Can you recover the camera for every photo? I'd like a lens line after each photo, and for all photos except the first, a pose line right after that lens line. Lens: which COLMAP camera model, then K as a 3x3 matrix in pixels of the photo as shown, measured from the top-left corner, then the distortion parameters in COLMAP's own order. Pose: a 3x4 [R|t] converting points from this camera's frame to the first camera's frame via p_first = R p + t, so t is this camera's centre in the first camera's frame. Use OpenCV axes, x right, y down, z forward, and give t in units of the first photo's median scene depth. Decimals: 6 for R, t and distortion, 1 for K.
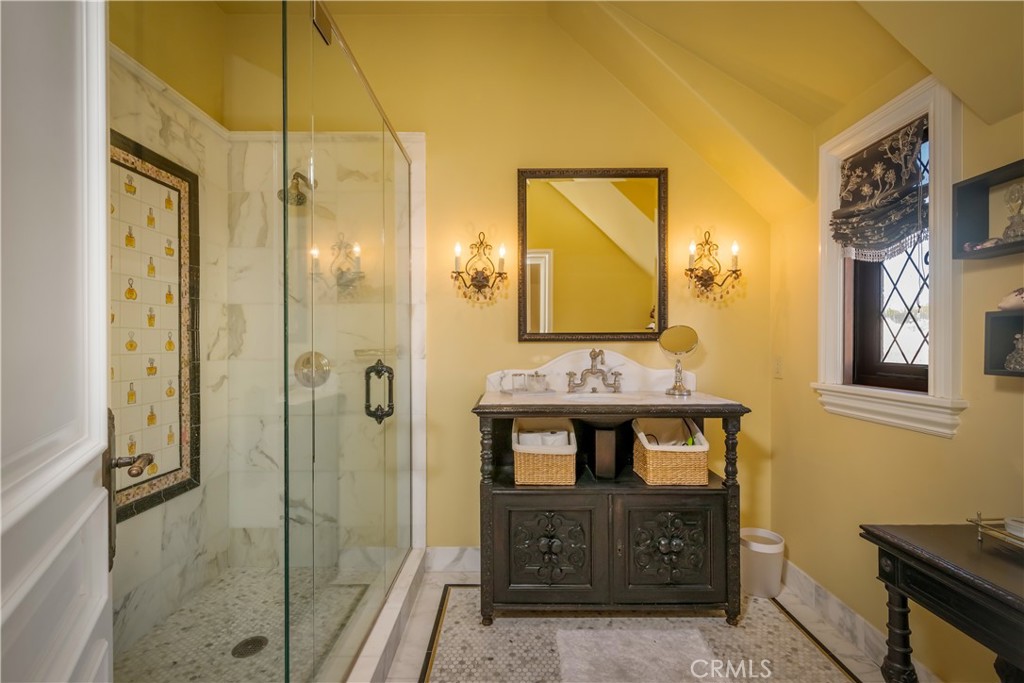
lens RADIAL K [[469.7, 0, 513.7], [0, 469.7, 344.1], [0, 0, 1]] dist [-0.001179, -0.000015]
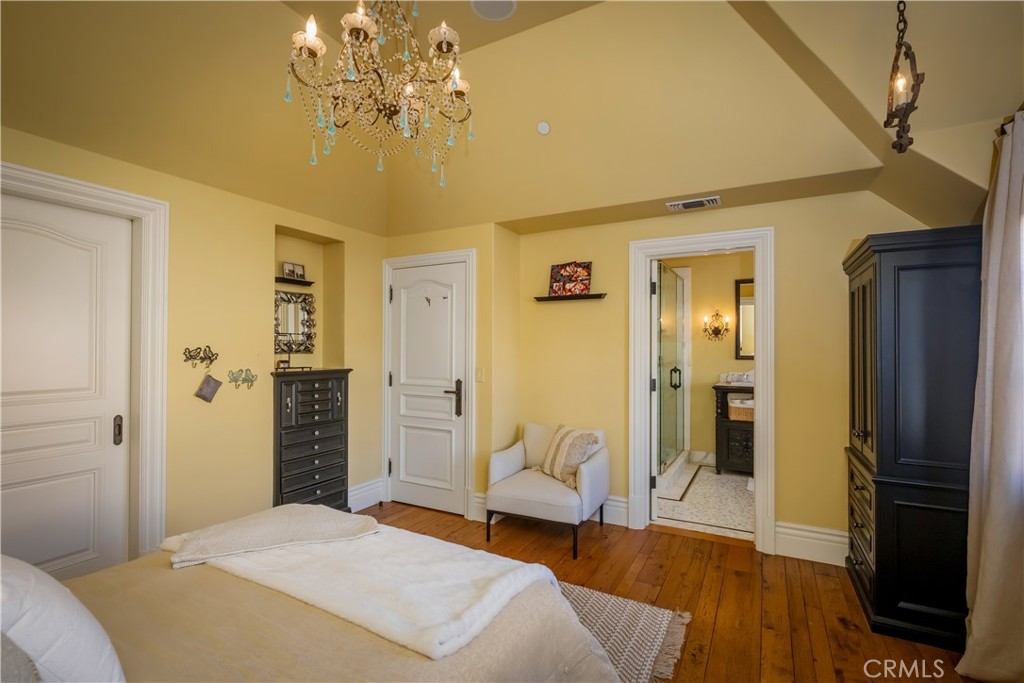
lens RADIAL K [[469.7, 0, 518.7], [0, 469.7, 343.5], [0, 0, 1]] dist [-0.001179, -0.000015]
pose [[0.882719, 0.001999, -0.469897, 0.151915], [-0.006816, 0.999940, -0.008550, -0.056042], [0.469852, 0.010750, 0.882680, -1.453044]]
